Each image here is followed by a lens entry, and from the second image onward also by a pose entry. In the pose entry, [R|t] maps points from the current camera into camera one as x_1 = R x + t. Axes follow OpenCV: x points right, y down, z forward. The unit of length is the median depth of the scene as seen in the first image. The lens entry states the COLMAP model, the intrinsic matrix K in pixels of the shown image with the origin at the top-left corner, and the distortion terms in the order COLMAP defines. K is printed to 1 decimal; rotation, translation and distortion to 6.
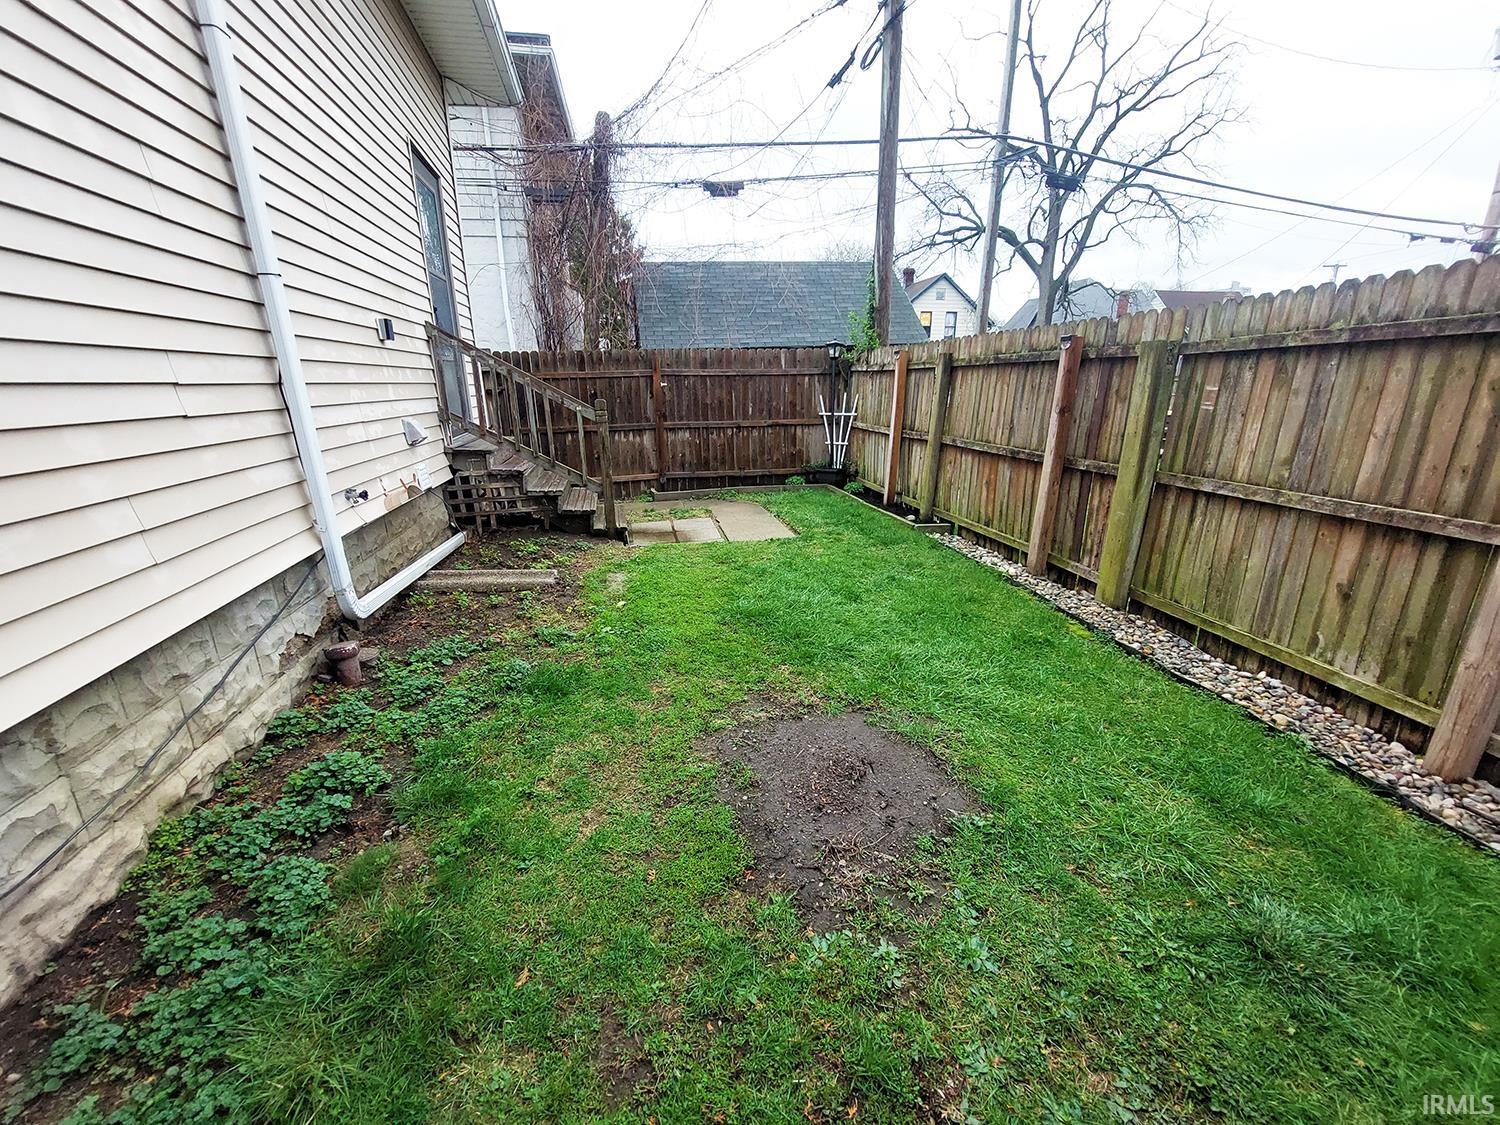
lens RADIAL K [[599.6, 0, 737.8], [0, 599.6, 567.7], [0, 0, 1]] dist [0.000127, -0.004217]
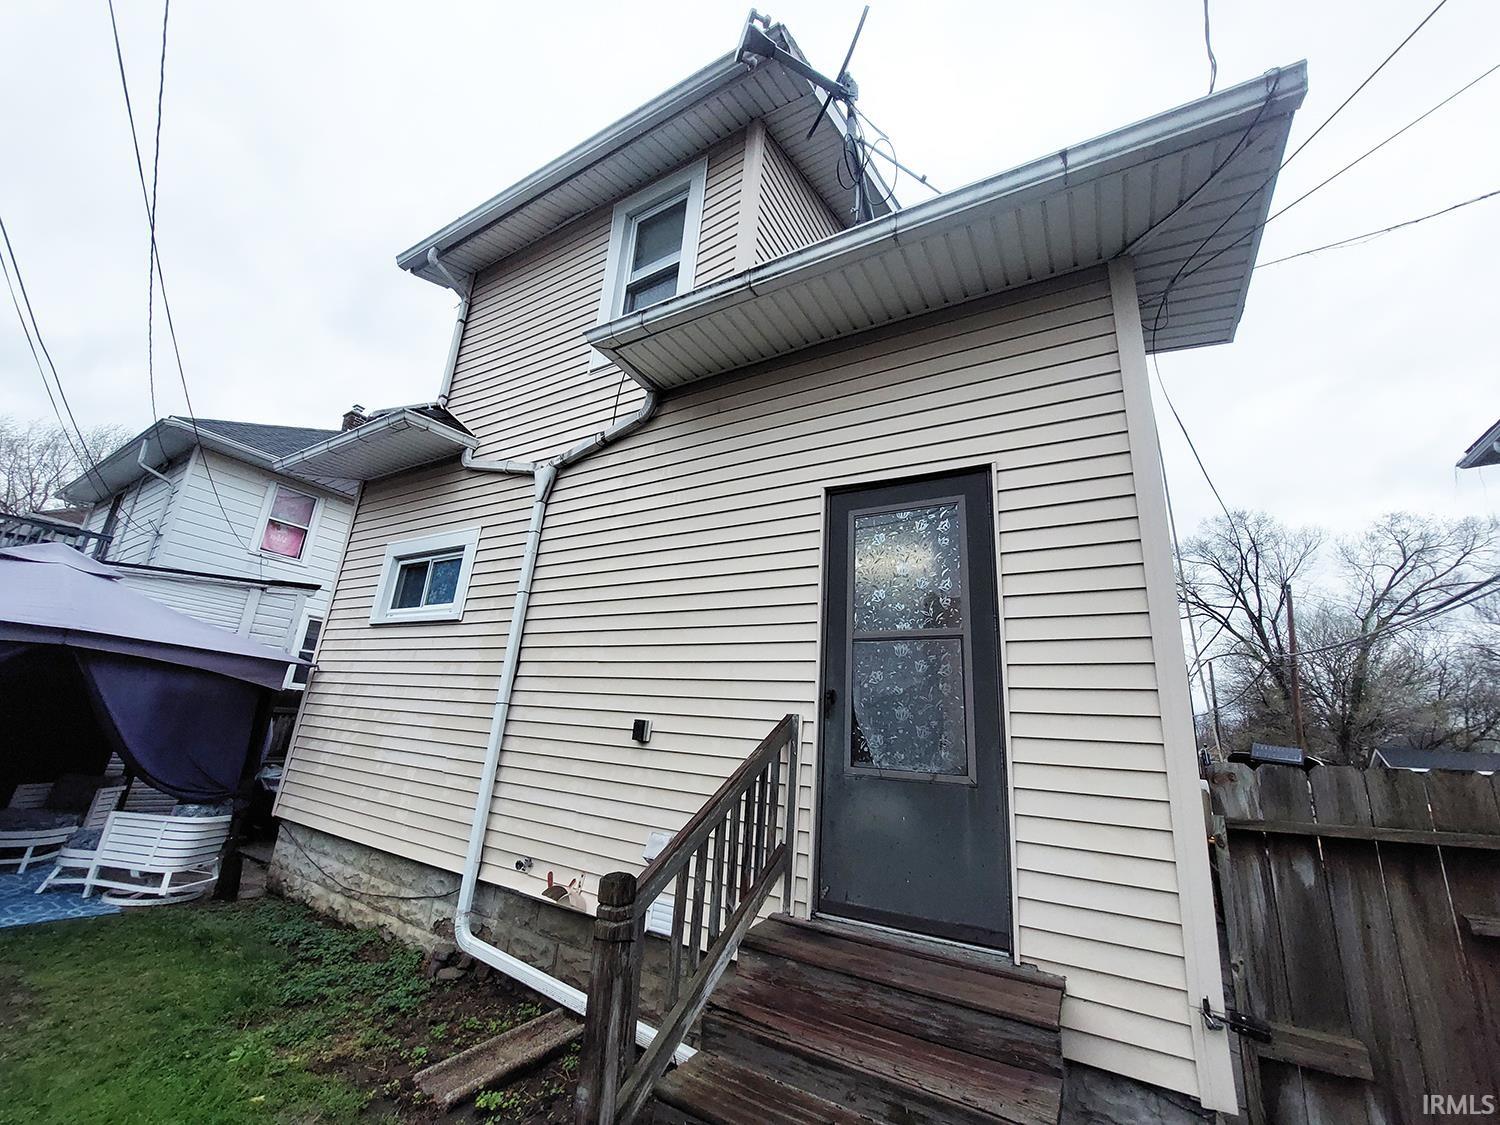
lens RADIAL K [[599.6, 0, 737.8], [0, 599.6, 567.7], [0, 0, 1]] dist [0.000127, -0.004217]
pose [[-0.672593, -0.246289, -0.697825, 0.058717], [-0.289949, 0.955301, -0.057697, -0.588673], [0.680844, 0.163527, -0.713940, 1.612690]]
